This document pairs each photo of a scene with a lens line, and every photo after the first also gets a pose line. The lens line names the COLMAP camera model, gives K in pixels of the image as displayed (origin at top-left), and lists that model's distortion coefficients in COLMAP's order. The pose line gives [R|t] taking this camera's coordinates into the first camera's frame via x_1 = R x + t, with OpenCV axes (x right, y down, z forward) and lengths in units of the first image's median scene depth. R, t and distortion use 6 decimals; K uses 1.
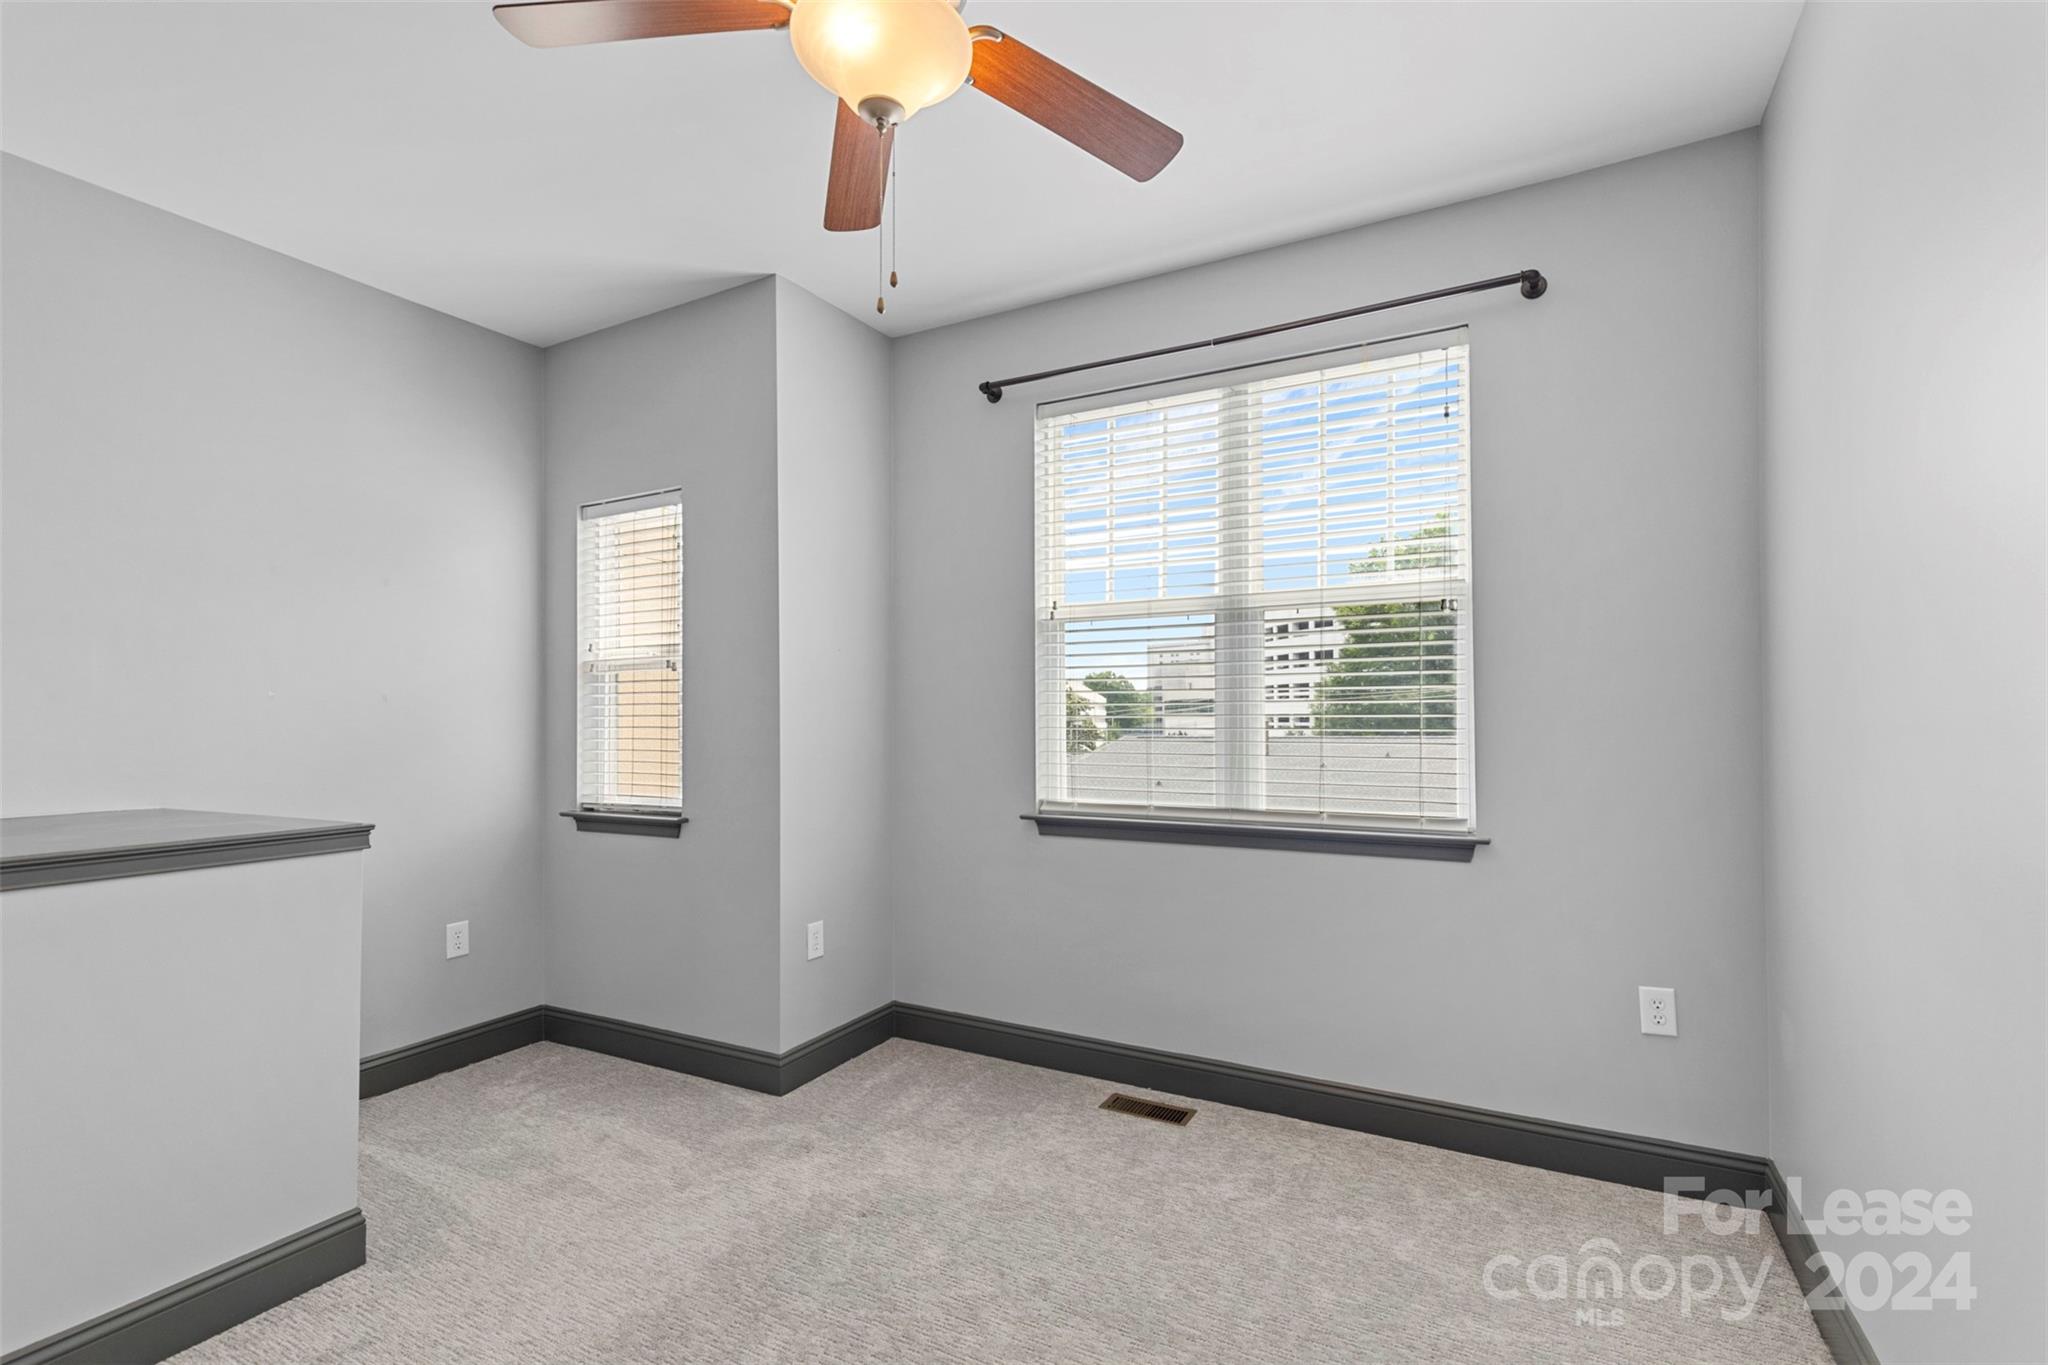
lens RADIAL K [[940.8, 0, 1030.6], [0, 940.8, 687.6], [0, 0, 1]] dist [0.003359, 0.001147]
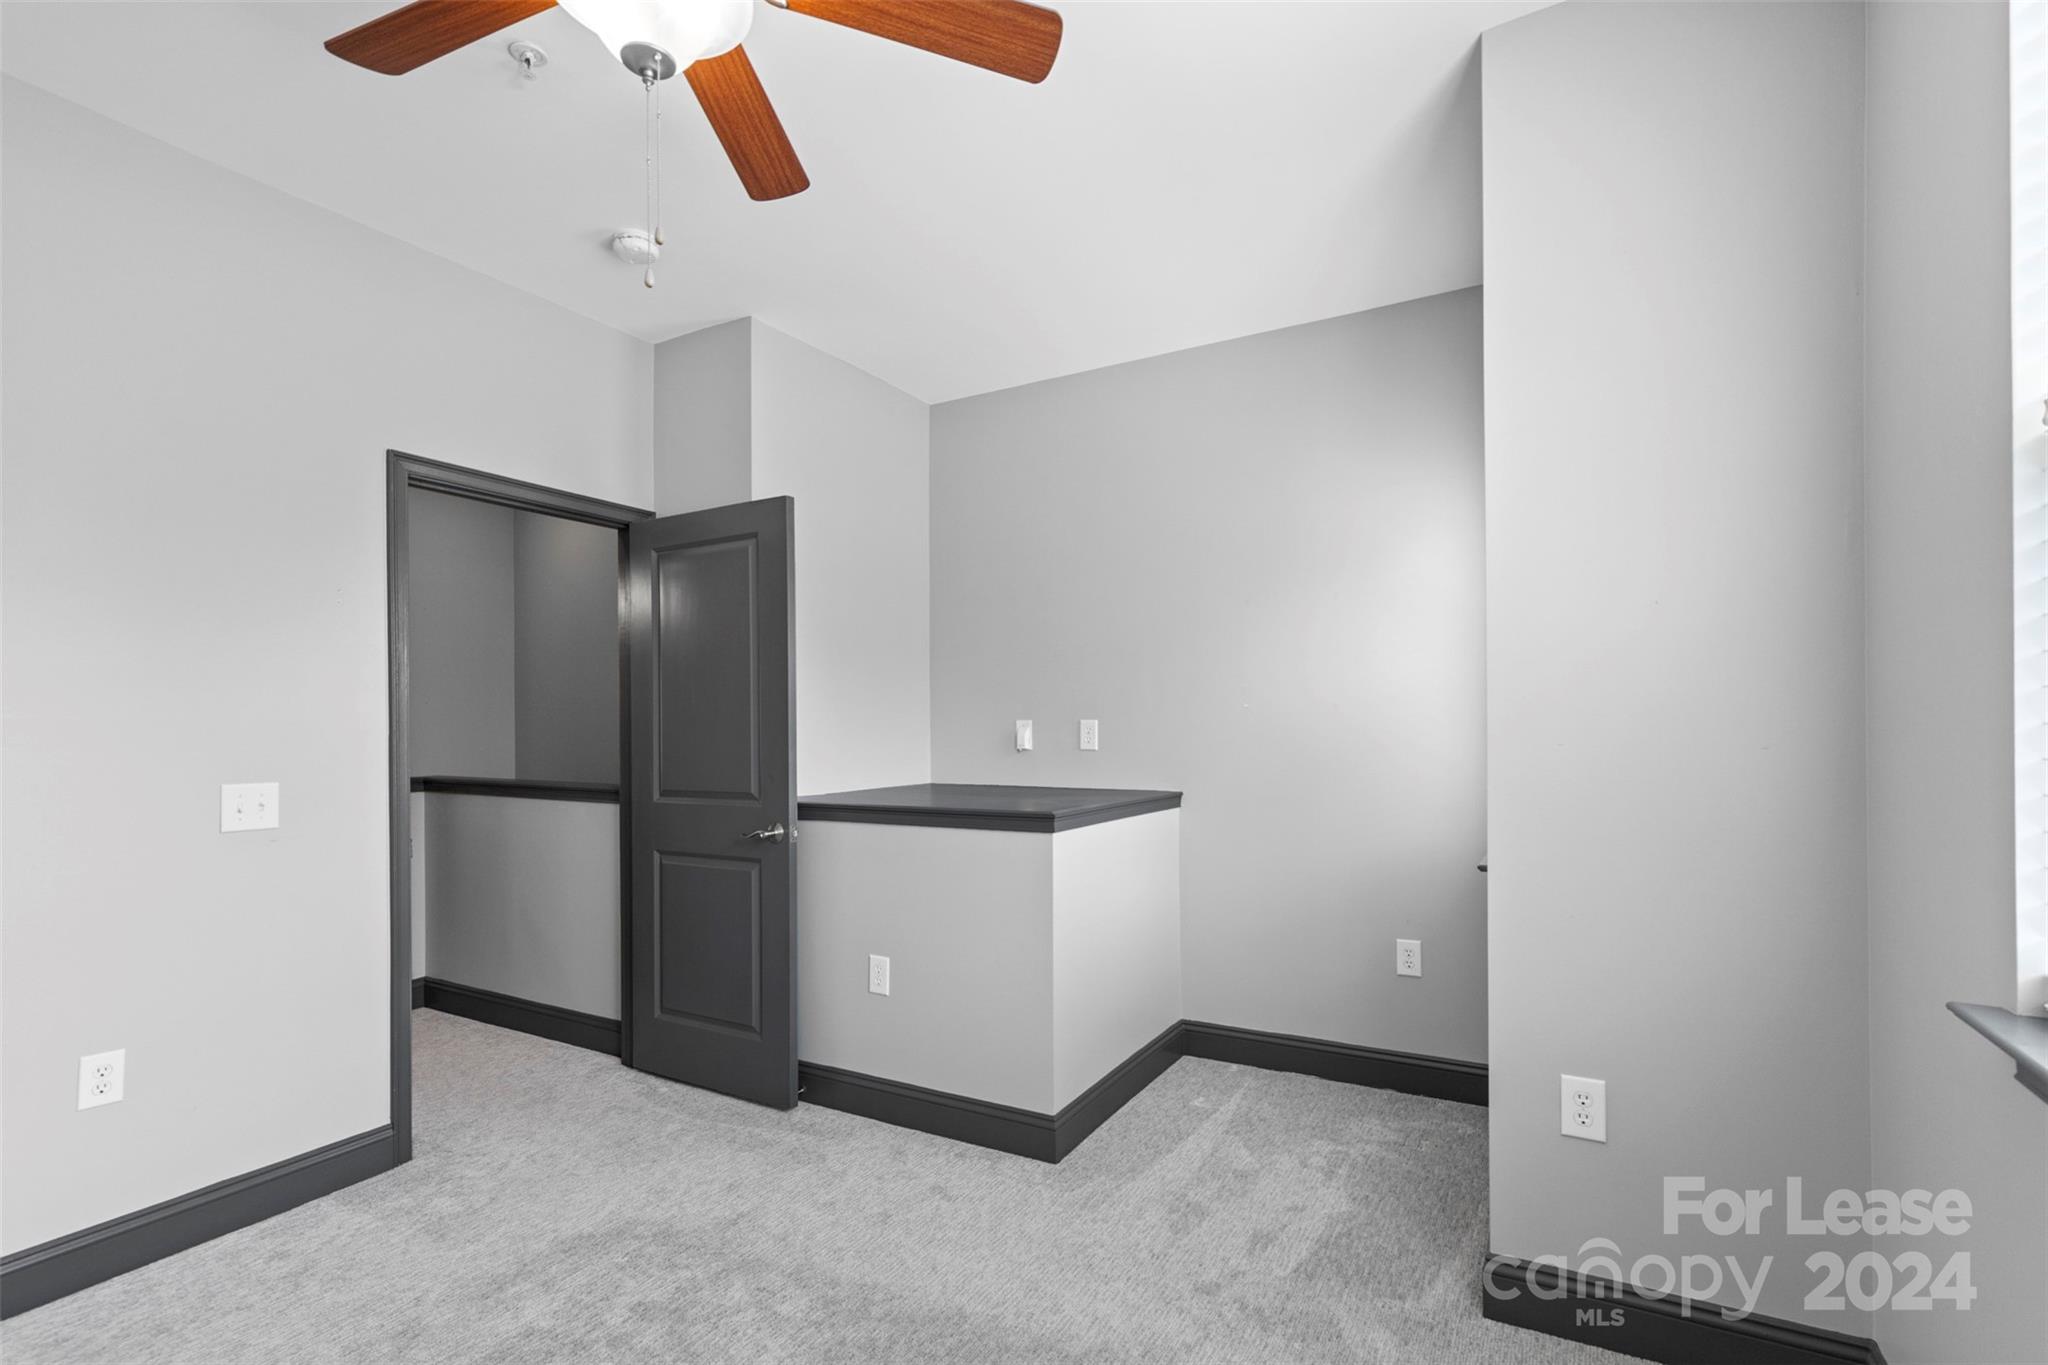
lens RADIAL K [[940.8, 0, 1031.1], [0, 940.8, 698.9], [0, 0, 1]] dist [0.003359, 0.001147]
pose [[0.000786, -0.016246, -0.999868, 0.406300], [0.030933, 0.999390, -0.016214, 0.011725], [0.999521, -0.030916, 0.001288, 0.732899]]
